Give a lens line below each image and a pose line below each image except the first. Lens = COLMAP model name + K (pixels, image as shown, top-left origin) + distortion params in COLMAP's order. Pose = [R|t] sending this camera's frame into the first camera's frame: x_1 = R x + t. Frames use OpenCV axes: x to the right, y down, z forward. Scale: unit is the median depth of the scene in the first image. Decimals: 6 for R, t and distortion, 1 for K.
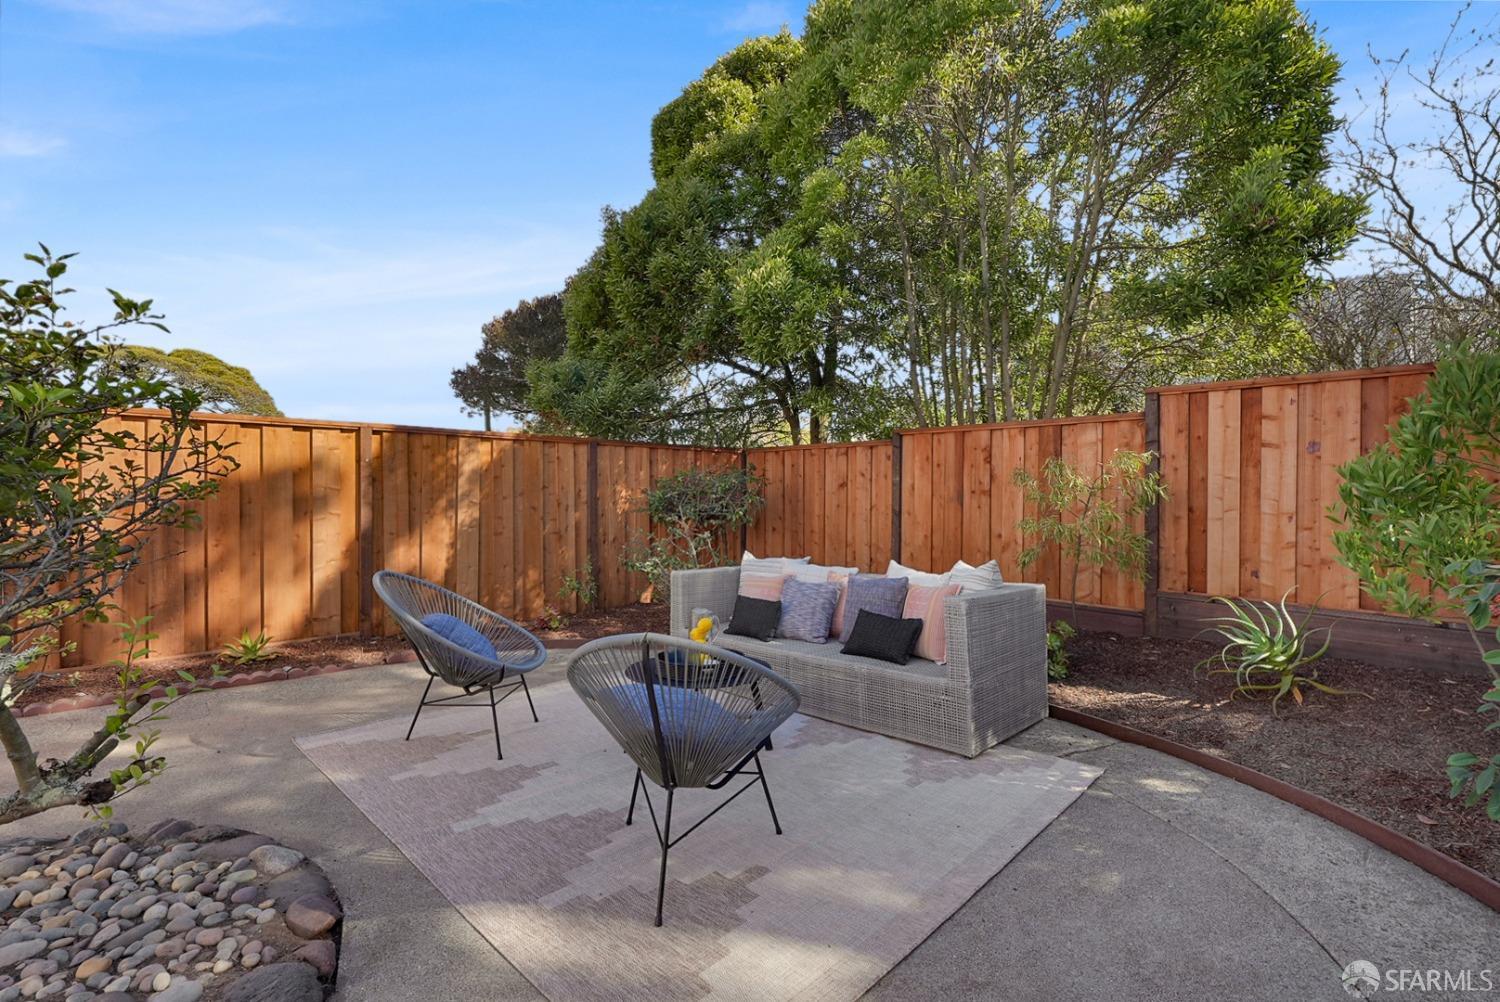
lens RADIAL K [[696.9, 0, 746.5], [0, 696.9, 499.3], [0, 0, 1]] dist [-0.000532, 0.000205]
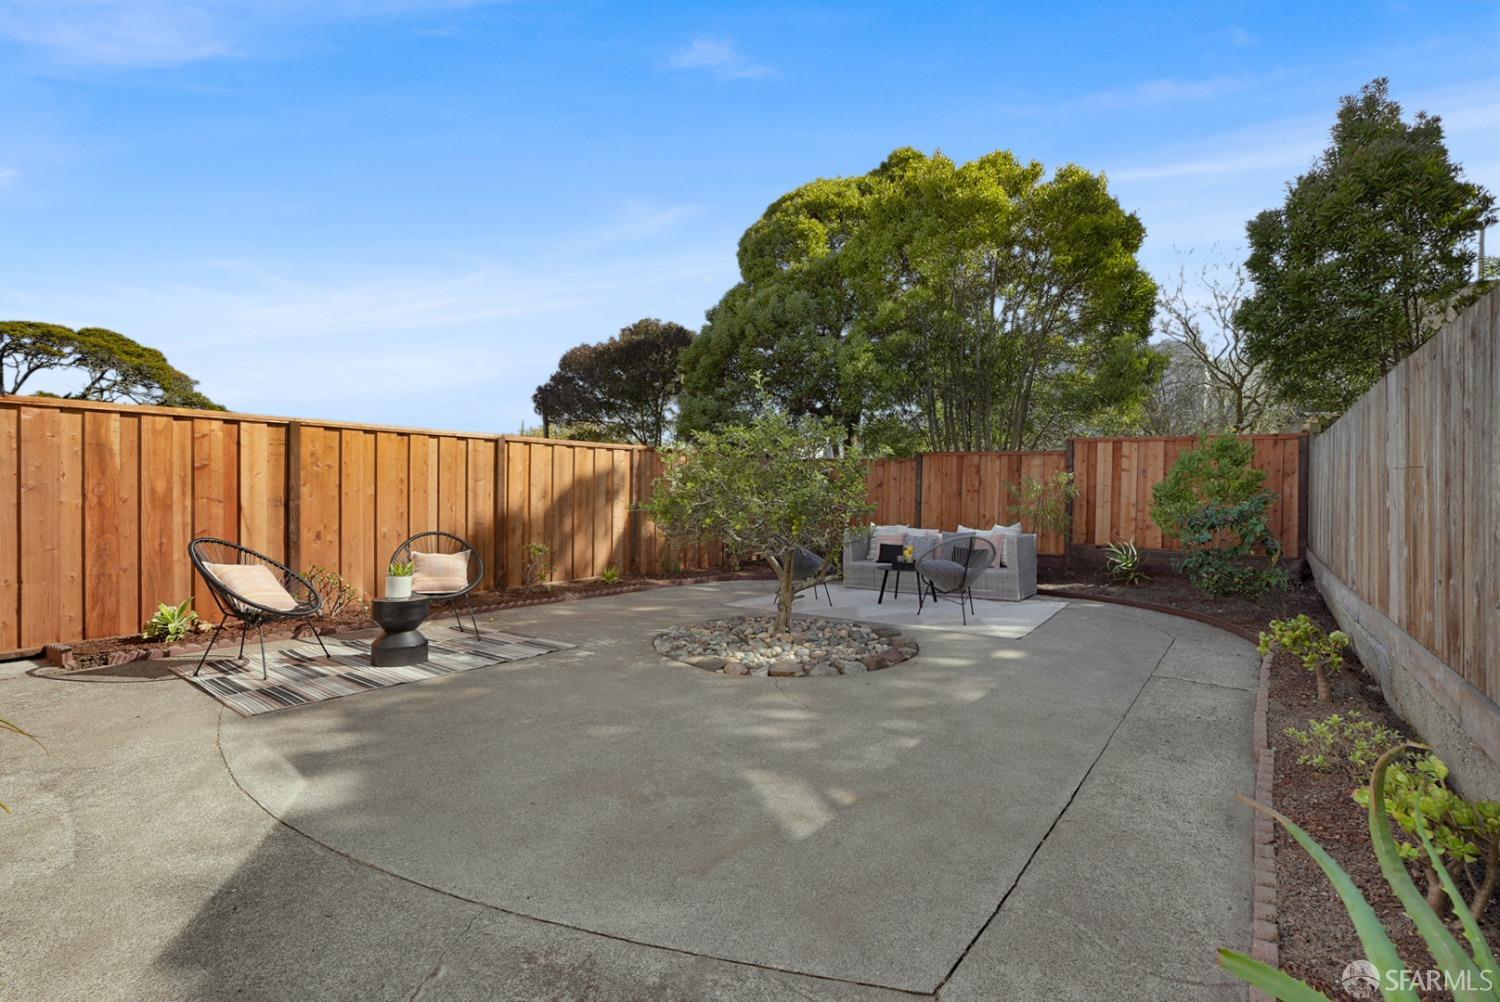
lens RADIAL K [[696.9, 0, 752.8], [0, 696.9, 503.9], [0, 0, 1]] dist [-0.000532, 0.000205]
pose [[0.984868, 0.008071, 0.173118, -0.627429], [-0.011089, 0.999803, 0.016476, -0.000806], [-0.172951, -0.018146, 0.984763, -0.763784]]
